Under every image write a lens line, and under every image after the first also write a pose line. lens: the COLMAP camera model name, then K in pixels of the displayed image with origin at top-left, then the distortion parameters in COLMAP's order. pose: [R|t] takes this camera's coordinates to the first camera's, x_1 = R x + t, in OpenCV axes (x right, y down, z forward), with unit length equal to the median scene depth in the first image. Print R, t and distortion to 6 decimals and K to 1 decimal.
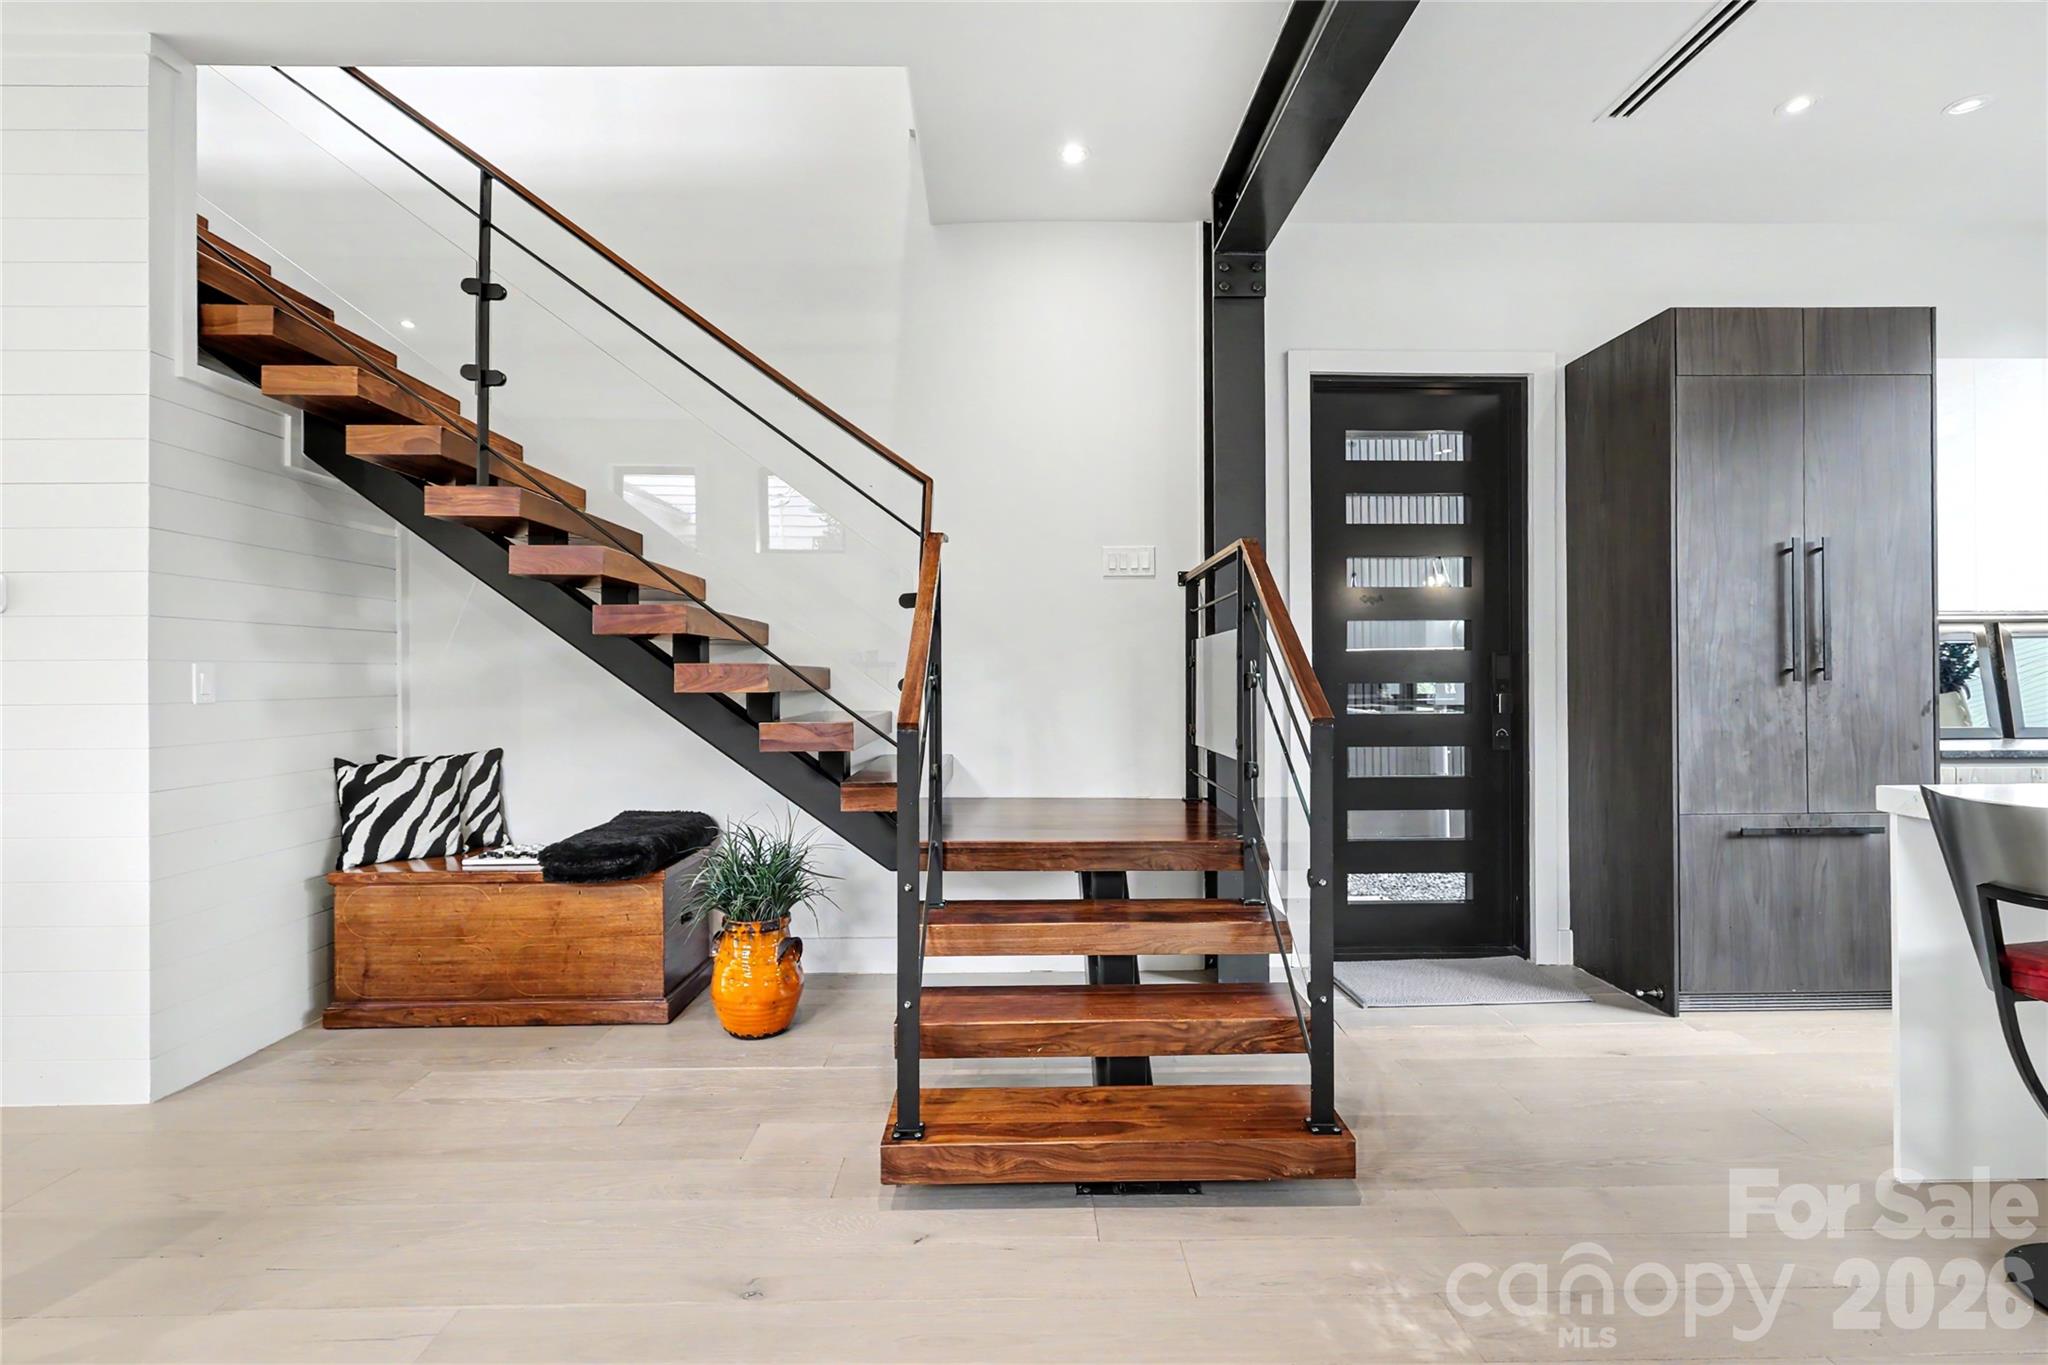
lens RADIAL K [[986.2, 0, 1038.8], [0, 986.2, 669.3], [0, 0, 1]] dist [0.002837, 0.000768]
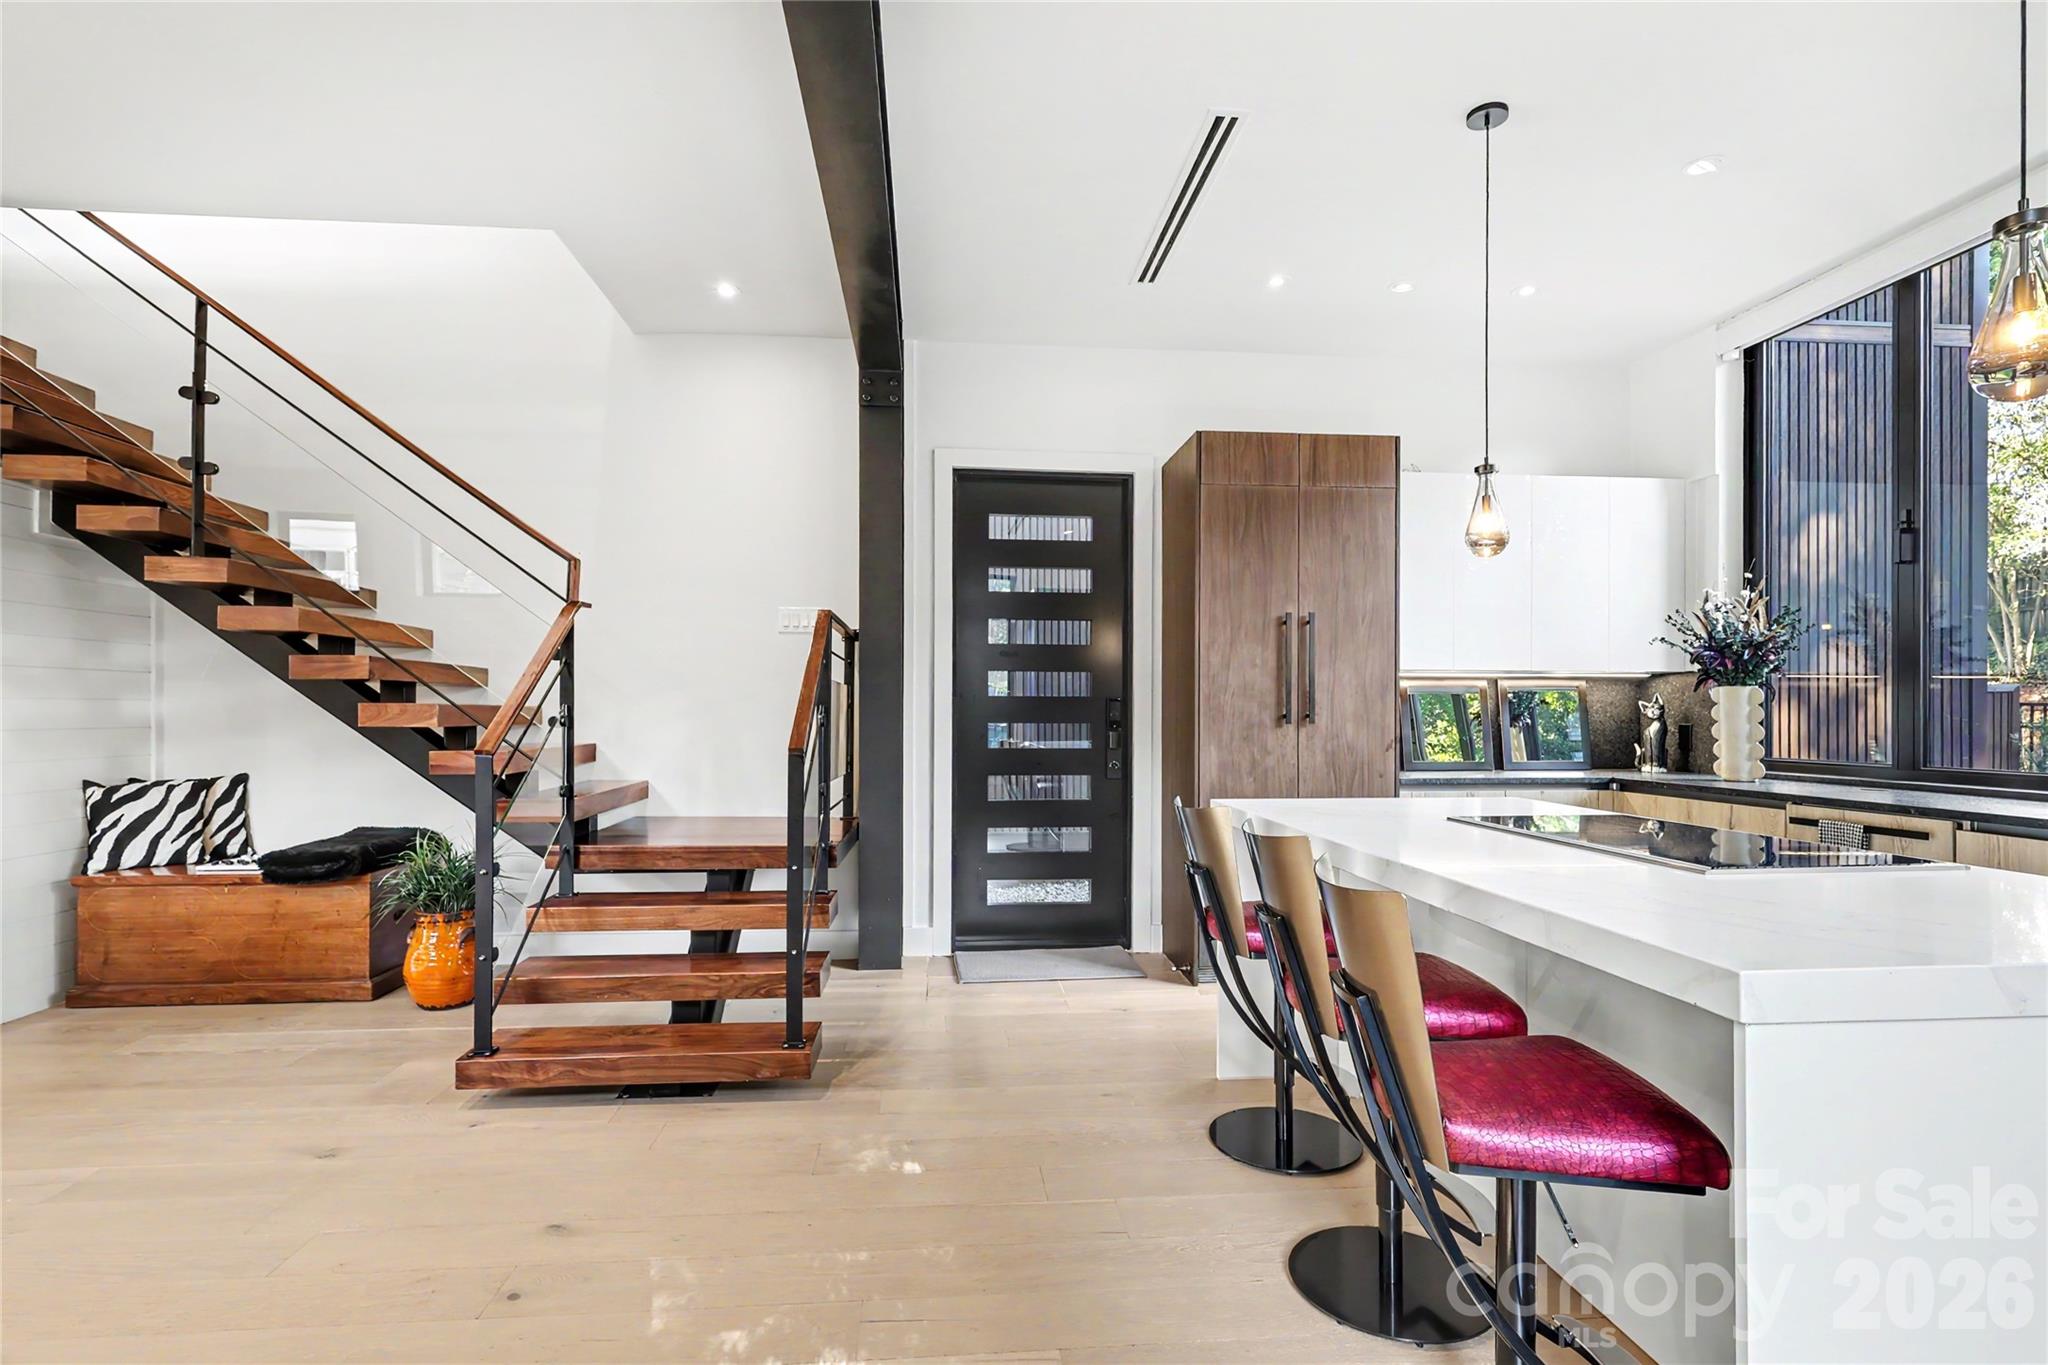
lens RADIAL K [[986.2, 0, 1013.9], [0, 986.2, 705.2], [0, 0, 1]] dist [0.002837, 0.000768]
pose [[0.997656, 0.009028, 0.067828, 0.320903], [-0.008918, 0.999958, -0.001914, -0.006497], [-0.067843, 0.001305, 0.997695, -0.256909]]
